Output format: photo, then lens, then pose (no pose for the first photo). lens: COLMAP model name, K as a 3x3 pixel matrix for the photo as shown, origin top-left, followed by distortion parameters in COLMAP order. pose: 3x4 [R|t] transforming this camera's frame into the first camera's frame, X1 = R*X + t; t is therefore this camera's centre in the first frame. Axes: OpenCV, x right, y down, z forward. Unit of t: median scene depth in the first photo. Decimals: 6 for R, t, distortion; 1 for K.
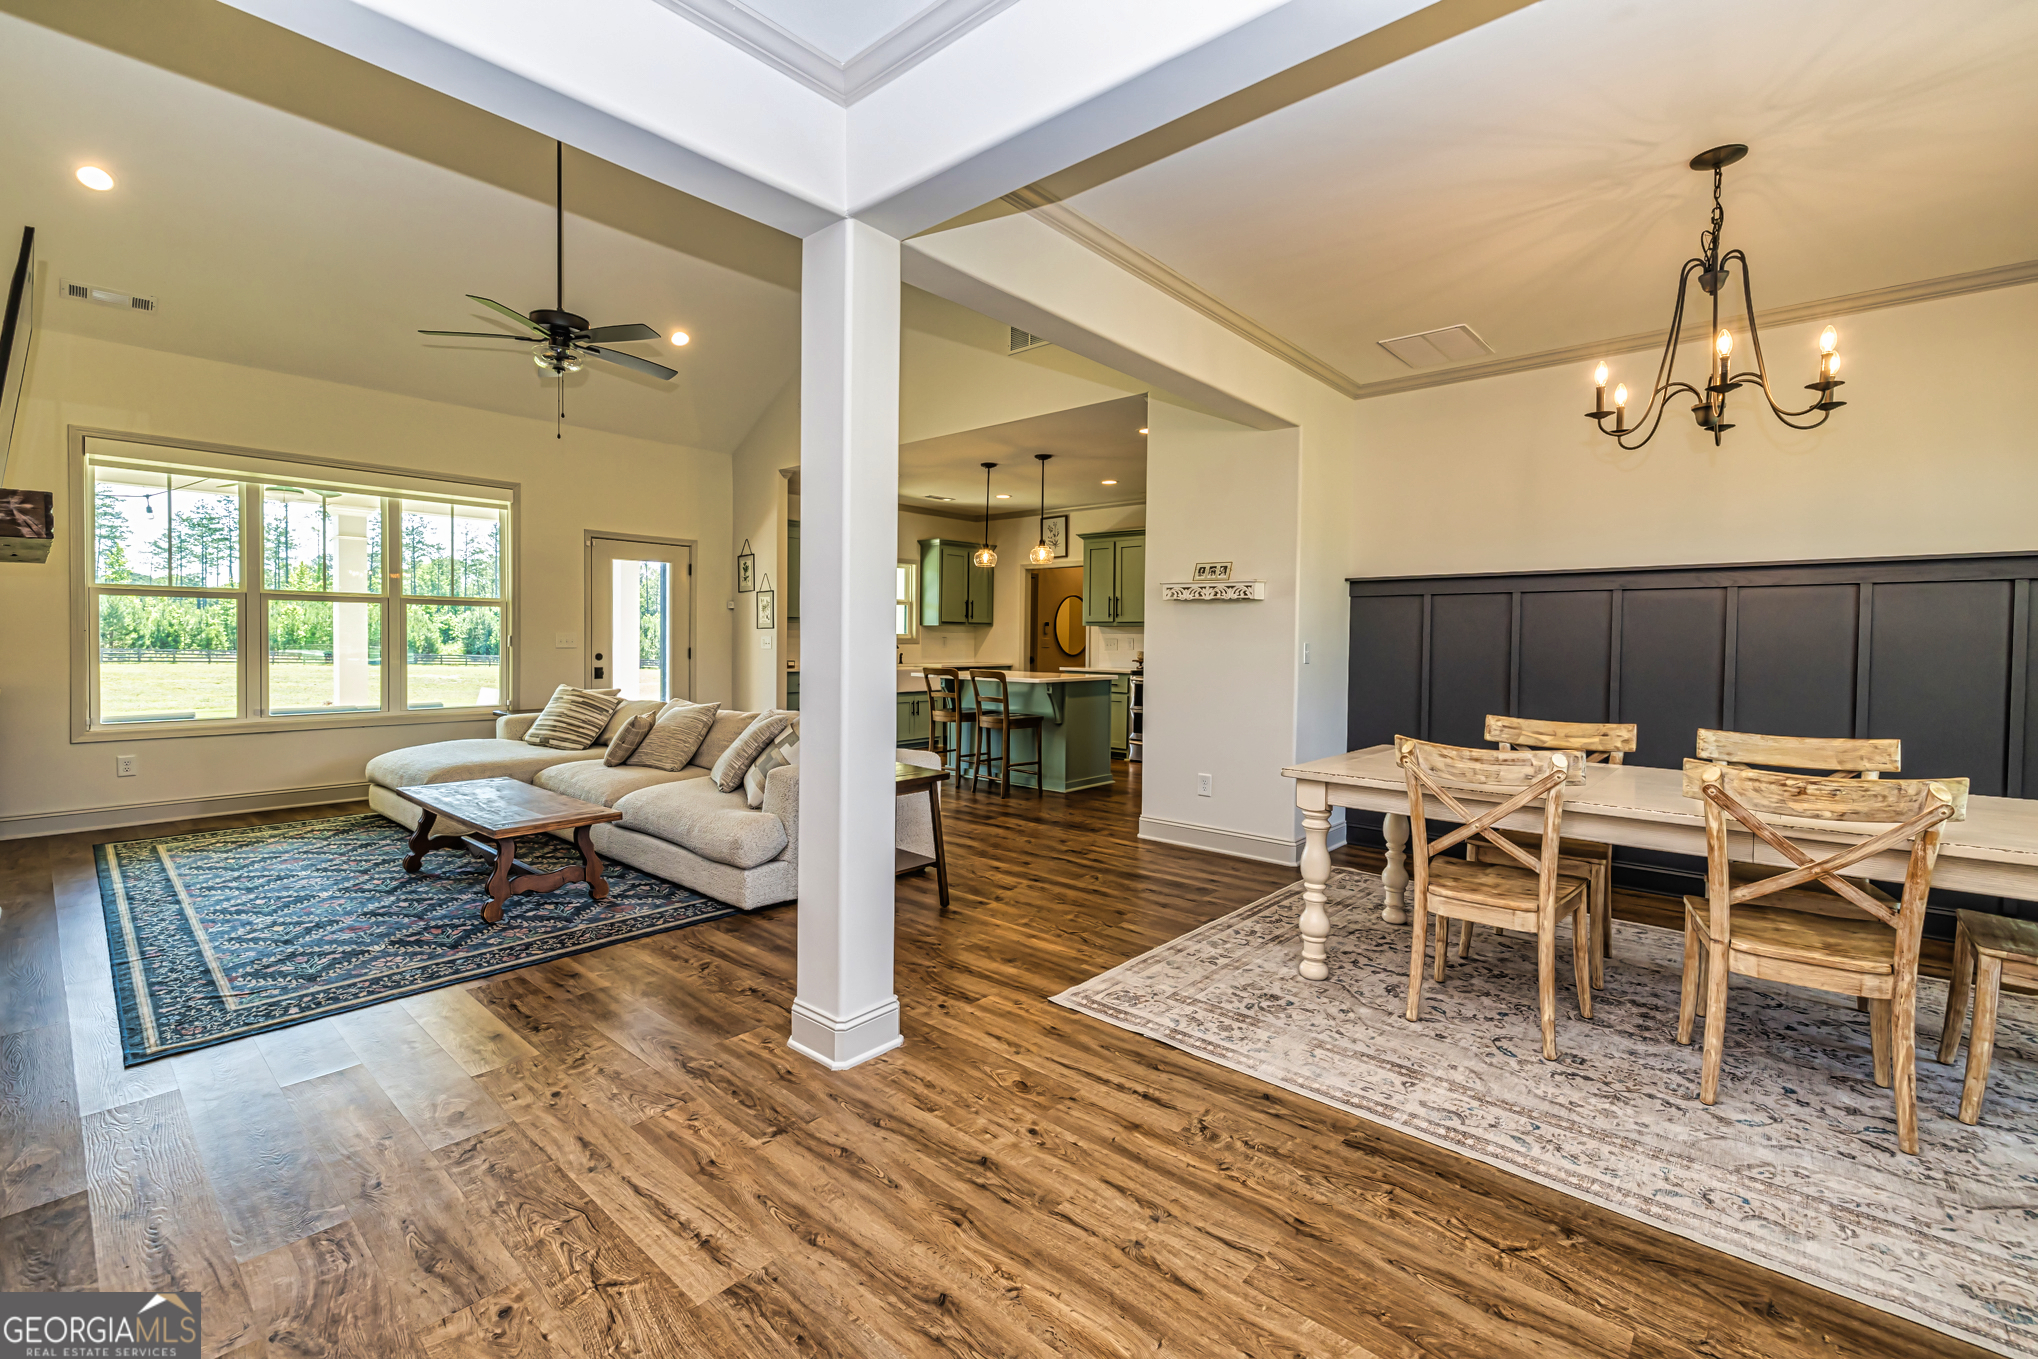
lens RADIAL K [[870.4, 0, 999.4], [0, 870.4, 665.7], [0, 0, 1]] dist [0.000399, 0.000445]
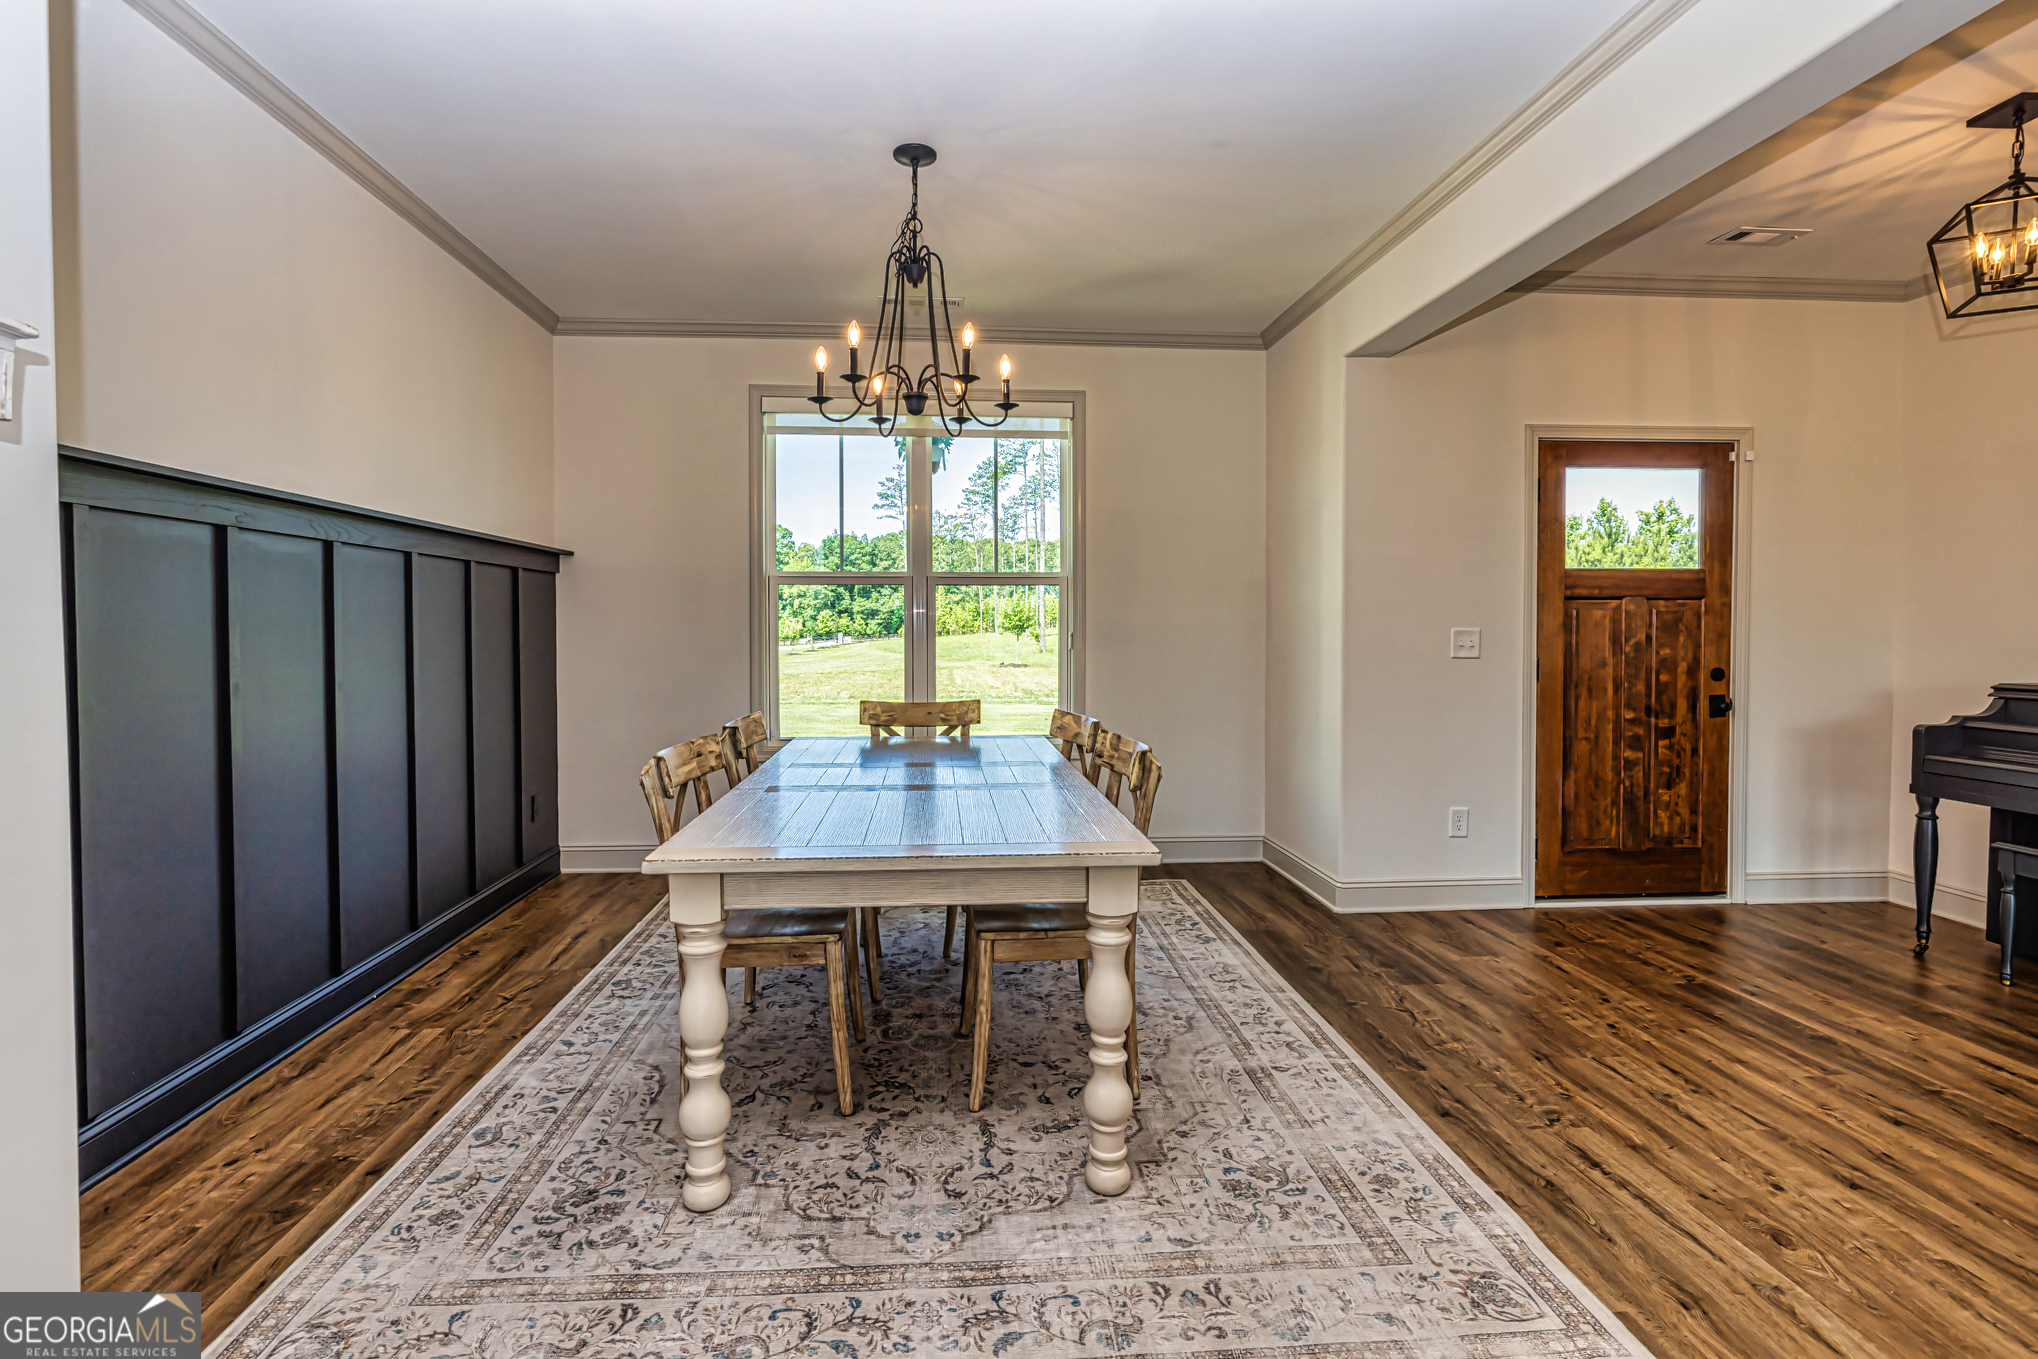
lens RADIAL K [[942.7, 0, 999.1], [0, 942.7, 647.9], [0, 0, 1]] dist [0.001698, -0.000094]
pose [[-0.723748, -0.023724, 0.689657, -0.015442], [0.013220, 0.998749, 0.048229, -0.027912], [-0.689938, 0.044023, -0.722529, 0.921651]]
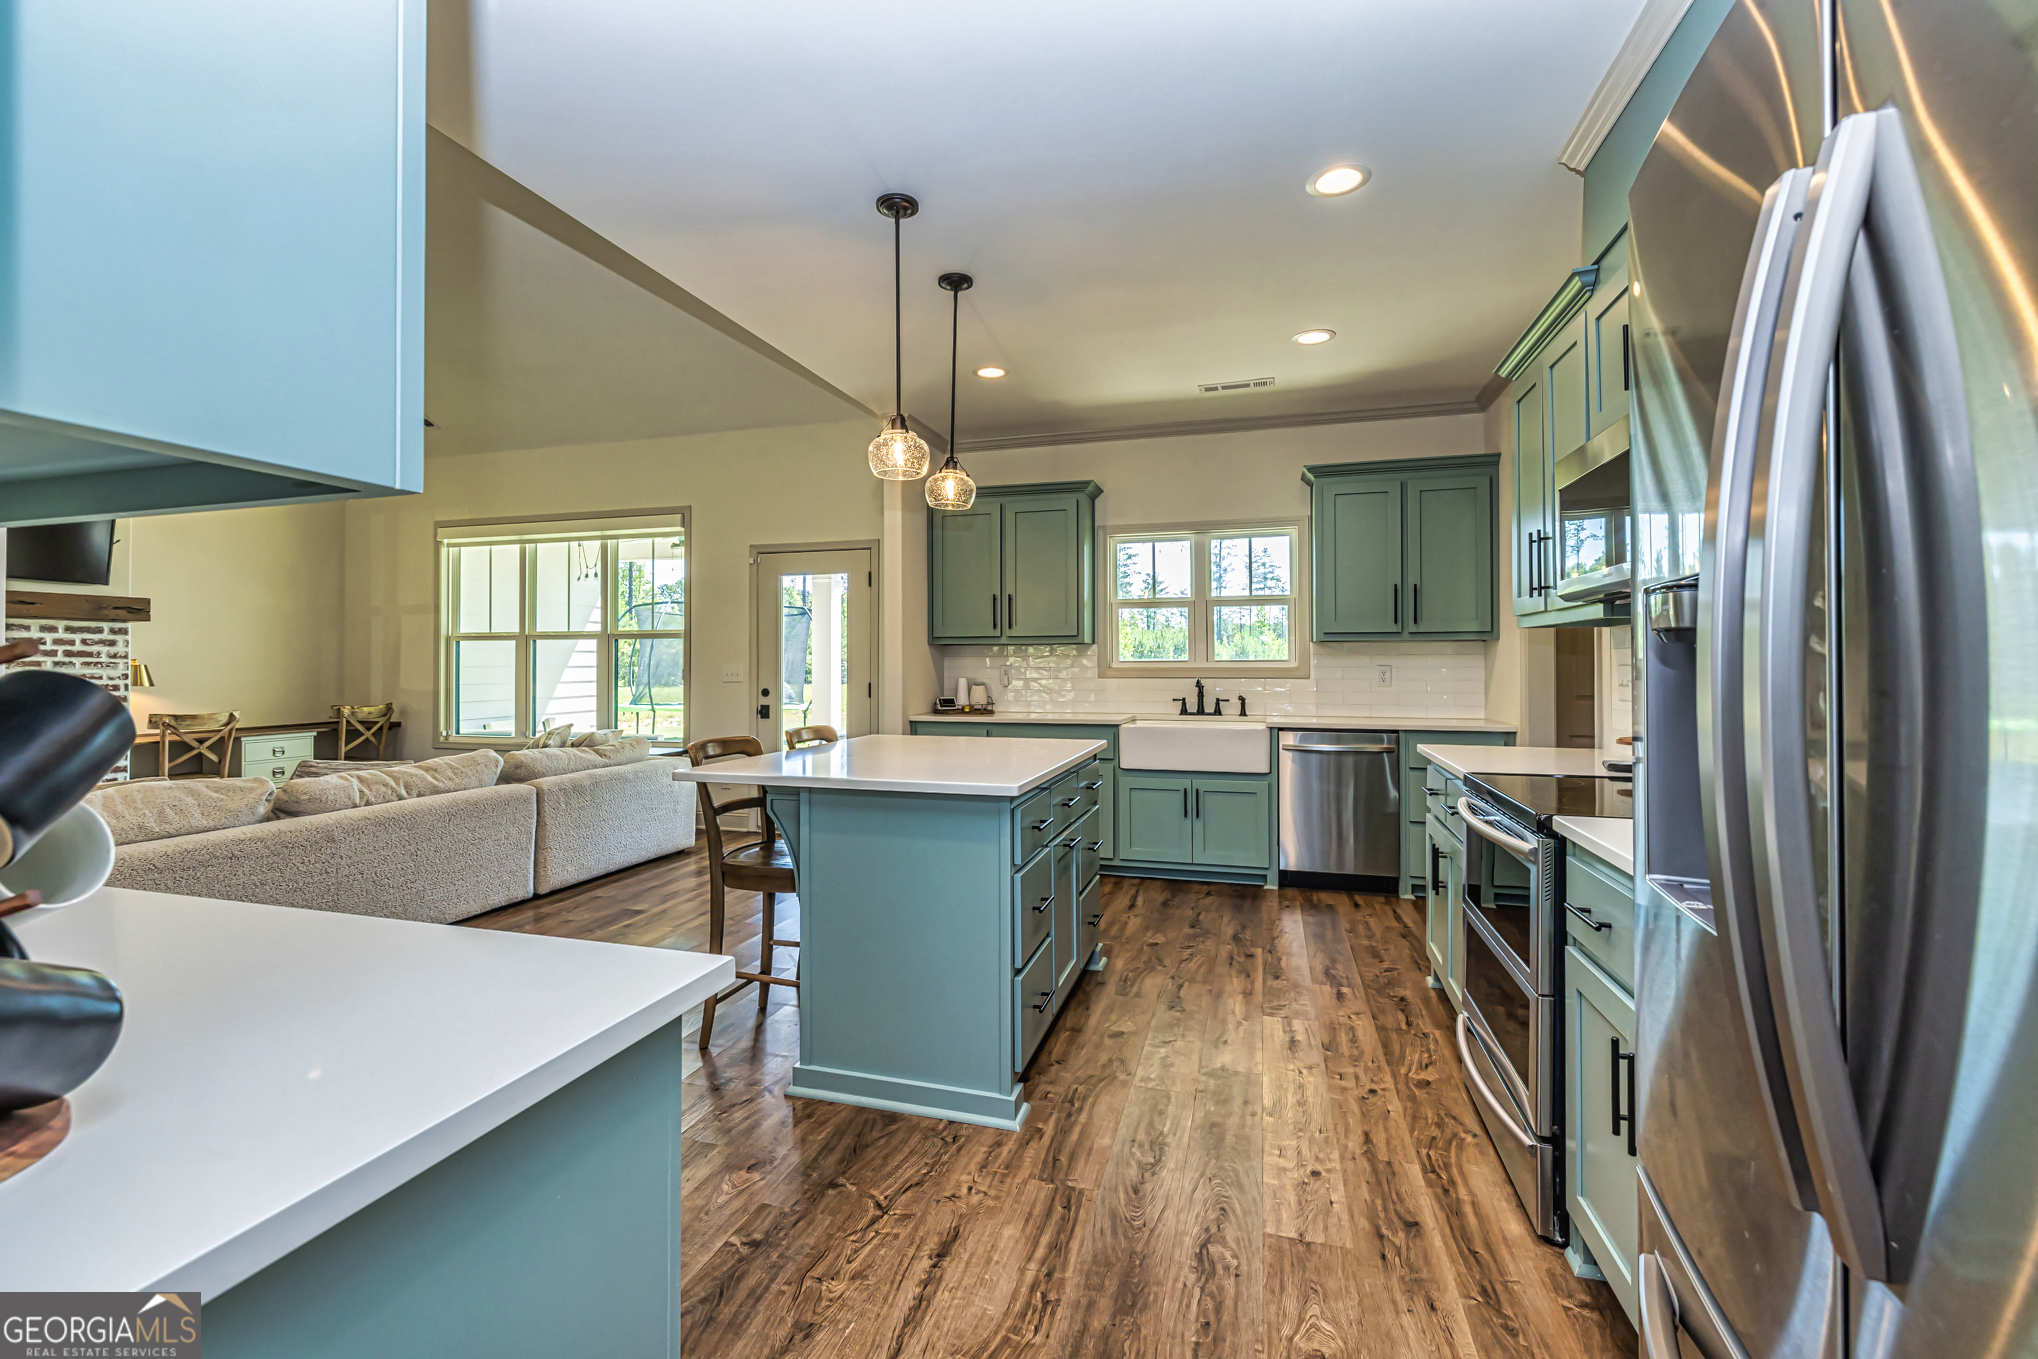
lens RADIAL K [[875.6, 0, 994.8], [0, 875.6, 656.9], [0, 0, 1]] dist [0.000959, 0.000065]
pose [[0.421302, -0.016768, -0.906766, 0.595530], [-0.023138, 0.999305, -0.029229, -0.036321], [0.906625, 0.033295, 0.420621, 1.225923]]
